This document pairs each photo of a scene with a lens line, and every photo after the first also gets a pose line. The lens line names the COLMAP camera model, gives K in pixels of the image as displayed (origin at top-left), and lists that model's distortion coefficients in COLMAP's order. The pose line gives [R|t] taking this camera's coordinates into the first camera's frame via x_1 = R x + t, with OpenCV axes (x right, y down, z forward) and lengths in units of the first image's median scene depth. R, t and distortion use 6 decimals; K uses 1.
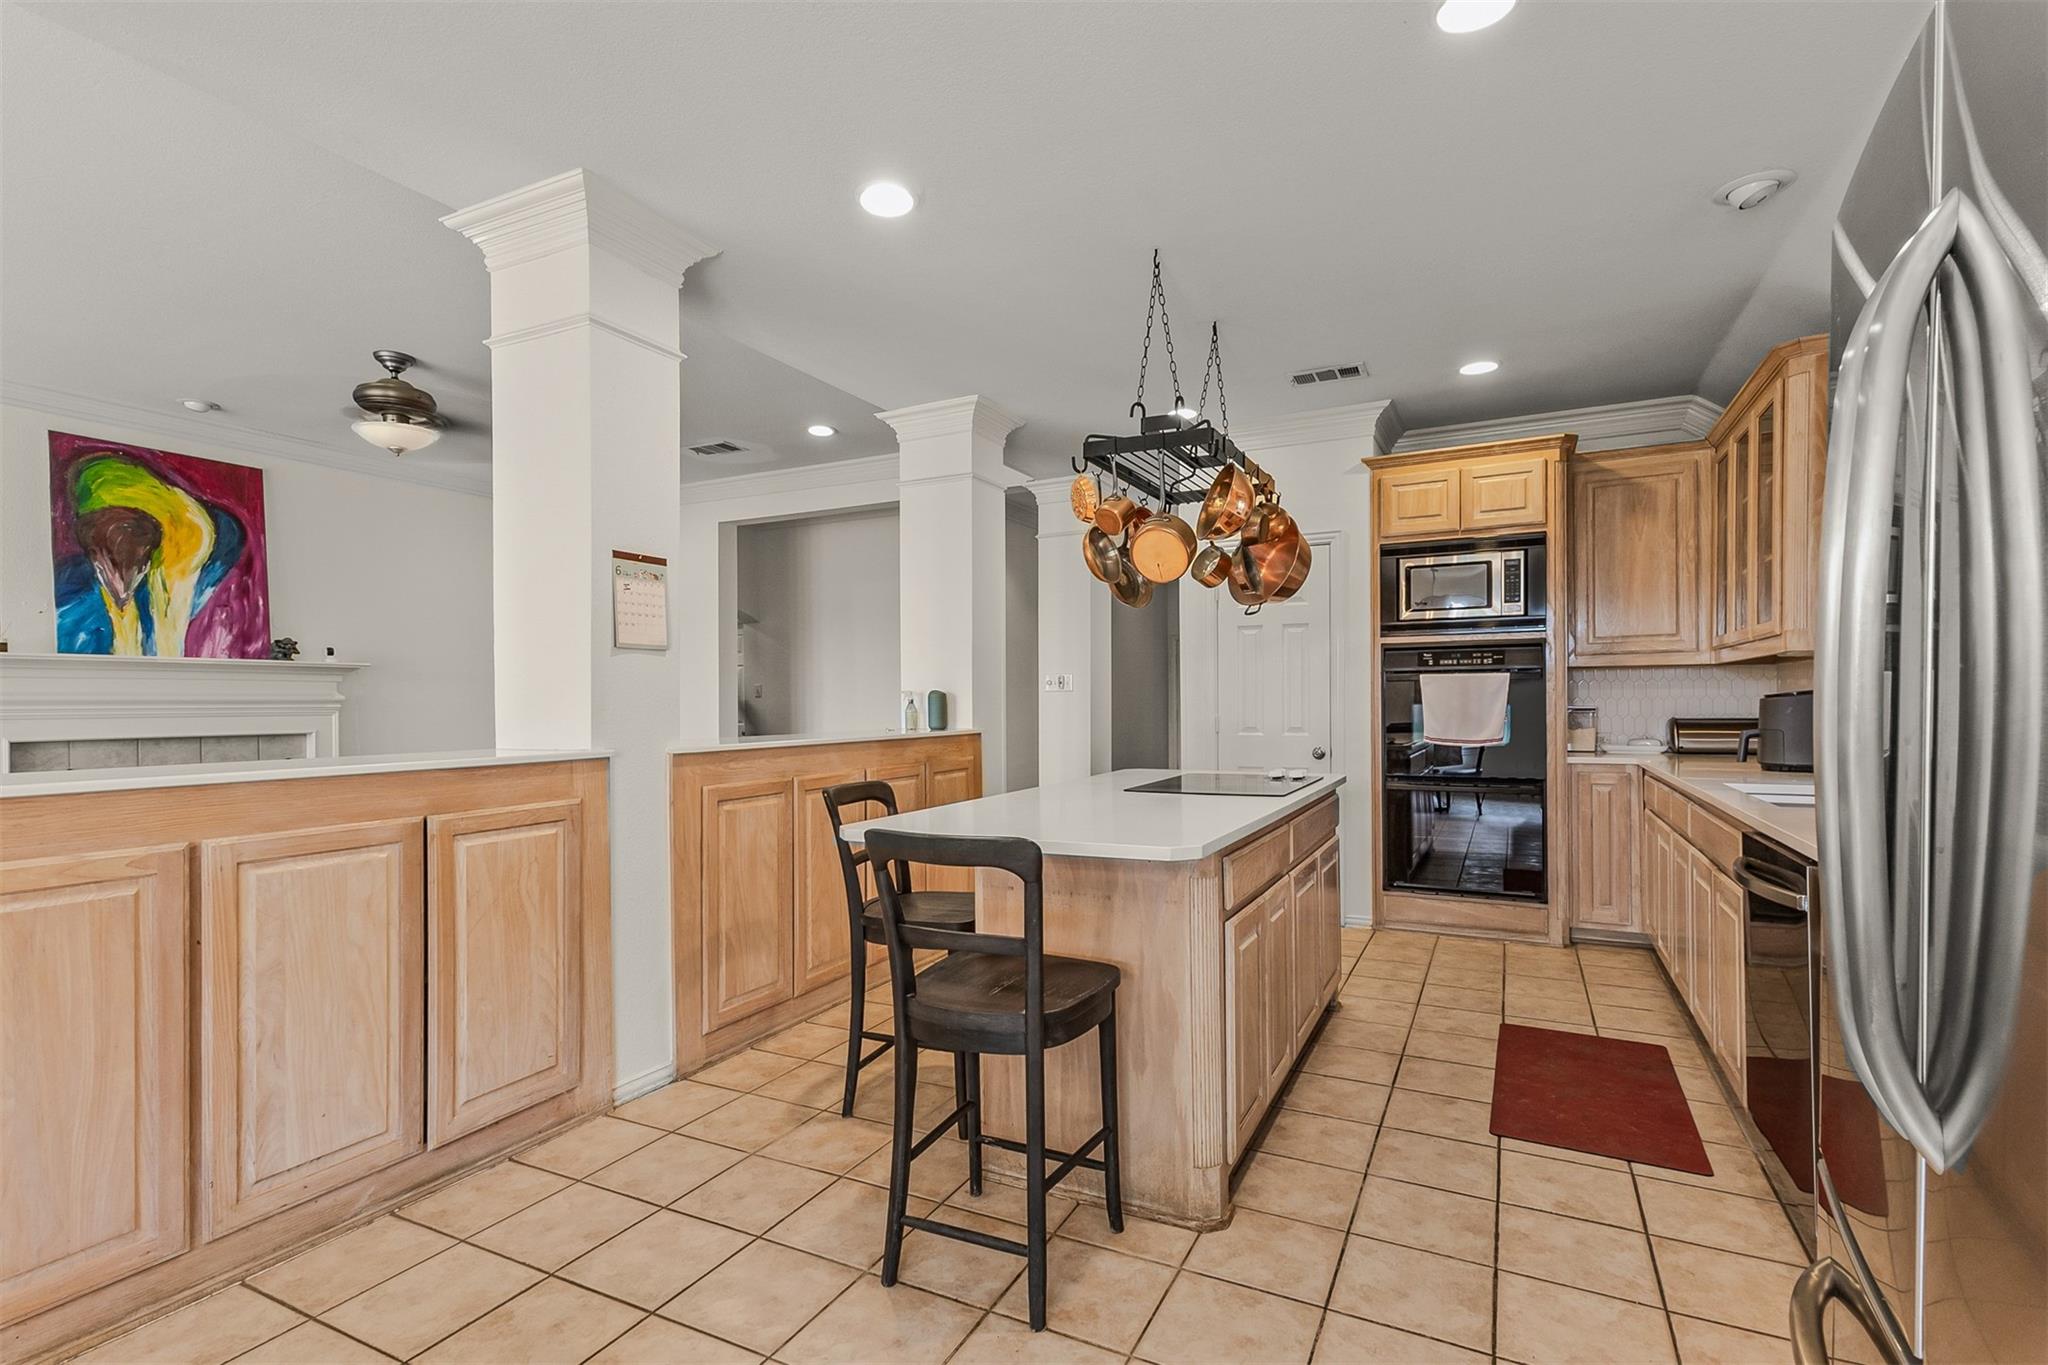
lens RADIAL K [[953.2, 0, 1022.3], [0, 953.2, 694.5], [0, 0, 1]] dist [-0.006415, 0.000496]
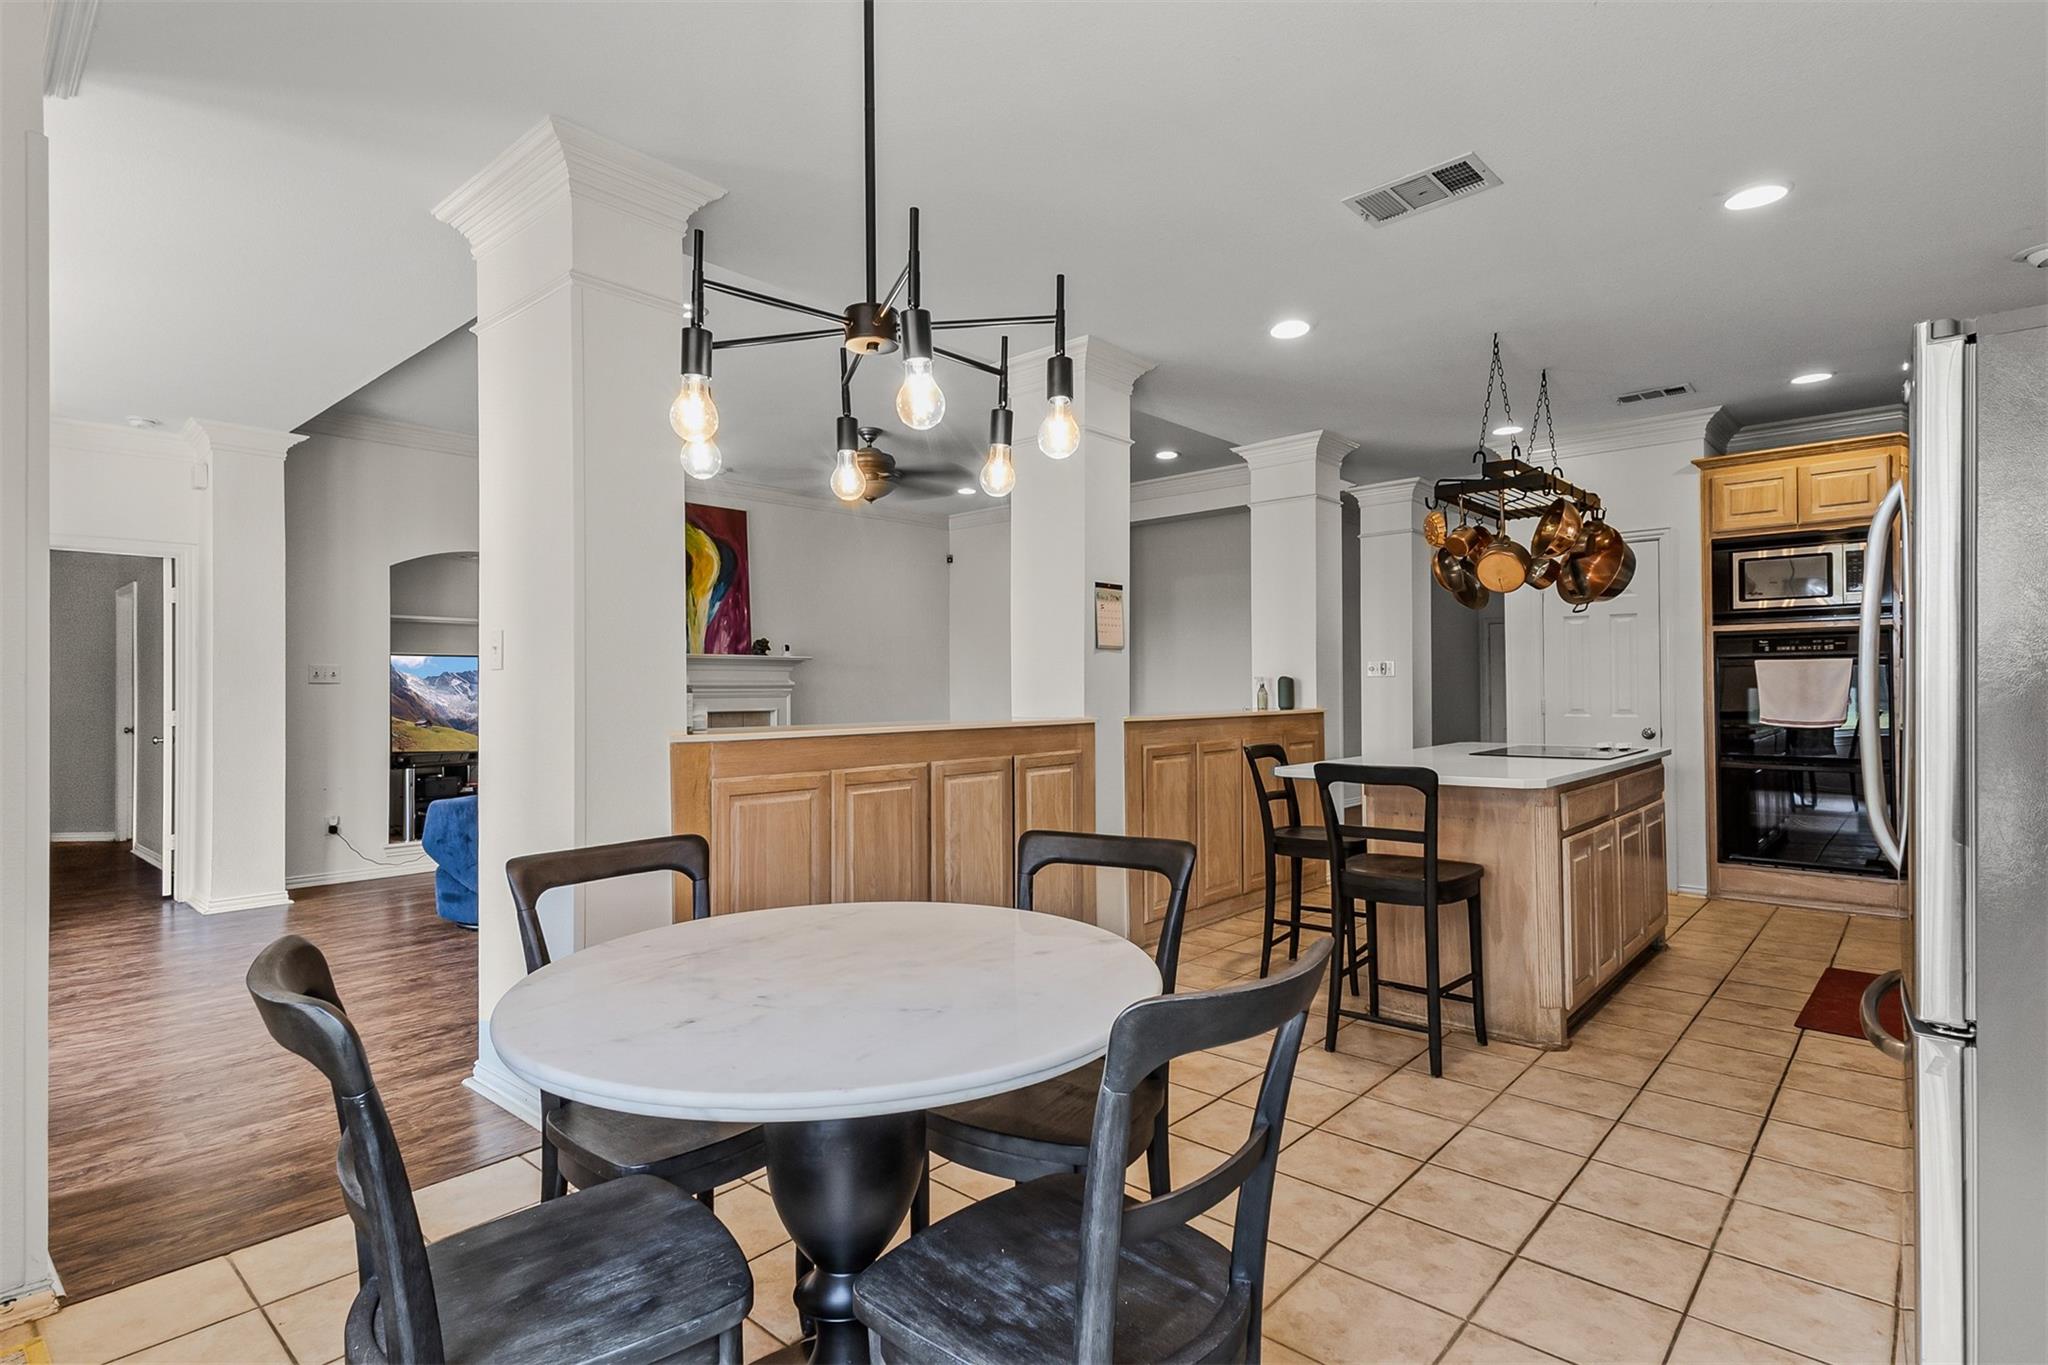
lens RADIAL K [[970.2, 0, 1033.1], [0, 970.2, 672.2], [0, 0, 1]] dist [0.005819, -0.001869]
pose [[0.962961, -0.004546, -0.269601, -0.091063], [0.002319, 0.999961, -0.008579, 0.000266], [0.269629, 0.007636, 0.962934, -0.358222]]
